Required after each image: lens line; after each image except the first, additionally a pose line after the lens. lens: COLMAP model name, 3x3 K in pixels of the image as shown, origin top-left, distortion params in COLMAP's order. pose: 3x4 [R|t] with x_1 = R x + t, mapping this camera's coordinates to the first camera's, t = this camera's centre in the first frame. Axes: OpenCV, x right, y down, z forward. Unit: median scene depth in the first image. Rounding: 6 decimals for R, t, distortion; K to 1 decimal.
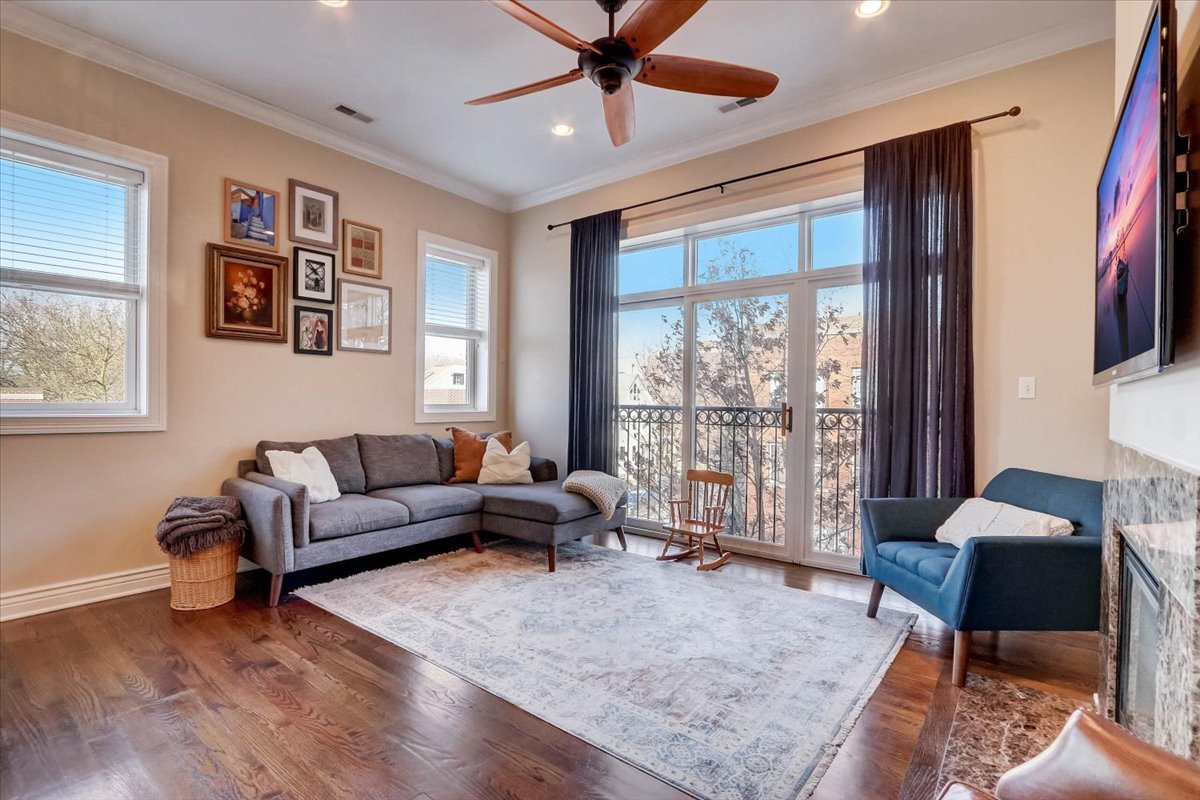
lens RADIAL K [[559.2, 0, 598.2], [0, 559.2, 416.1], [0, 0, 1]] dist [-0.009810, -0.000161]
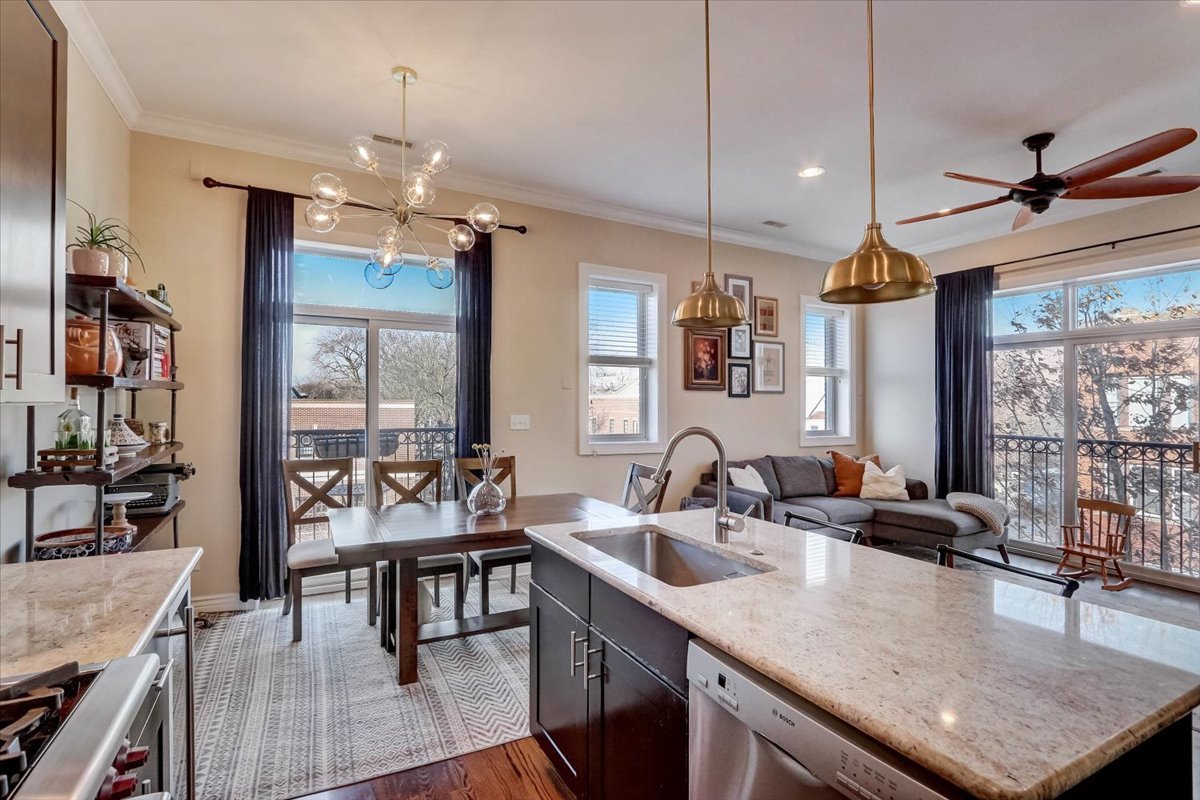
lens RADIAL K [[559.2, 0, 599.1], [0, 559.2, 401.5], [0, 0, 1]] dist [-0.009810, -0.000161]
pose [[0.912885, -0.003804, -0.408198, -0.258419], [-0.010231, 0.999429, -0.032195, -0.050911], [0.408088, 0.033566, 0.912325, -0.402612]]
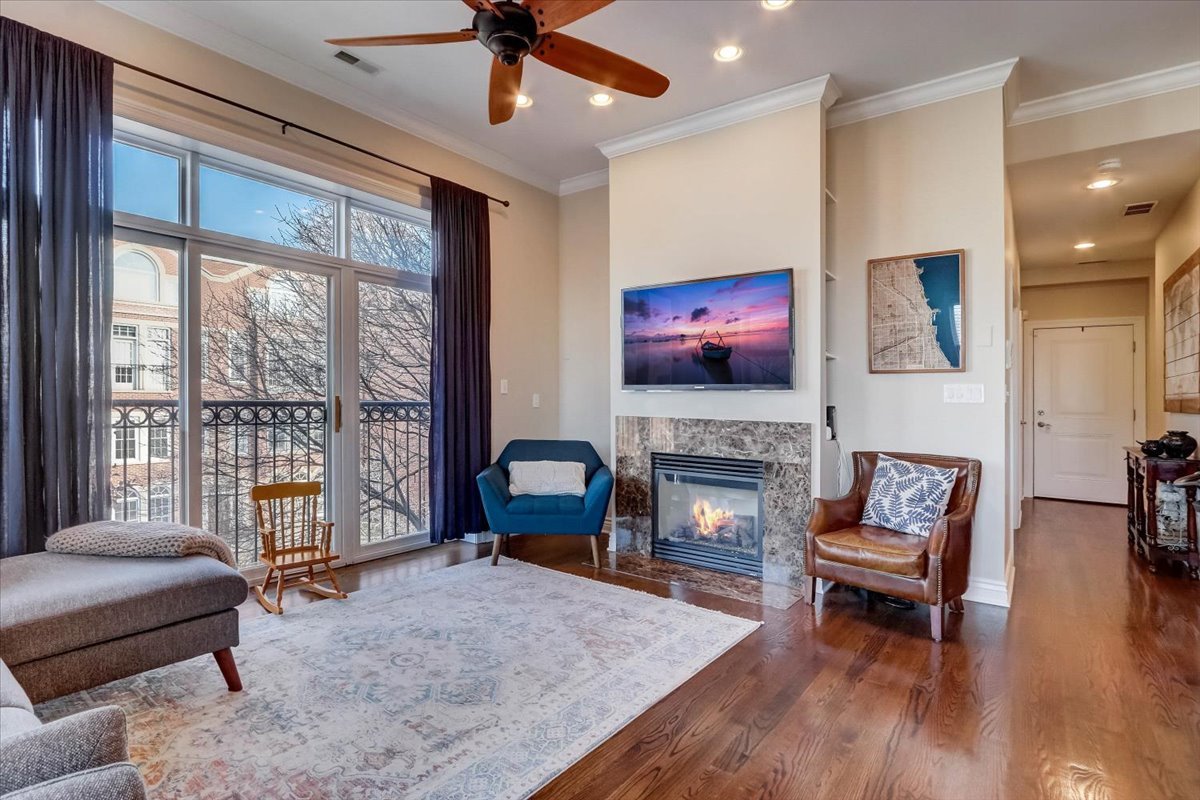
lens RADIAL K [[559.2, 0, 605.5], [0, 559.2, 402.5], [0, 0, 1]] dist [-0.009810, -0.000161]
pose [[0.009984, -0.015207, 0.999835, -0.589005], [0.015638, 0.999764, 0.015050, -0.020598], [-0.999828, 0.015485, 0.010219, 0.550494]]
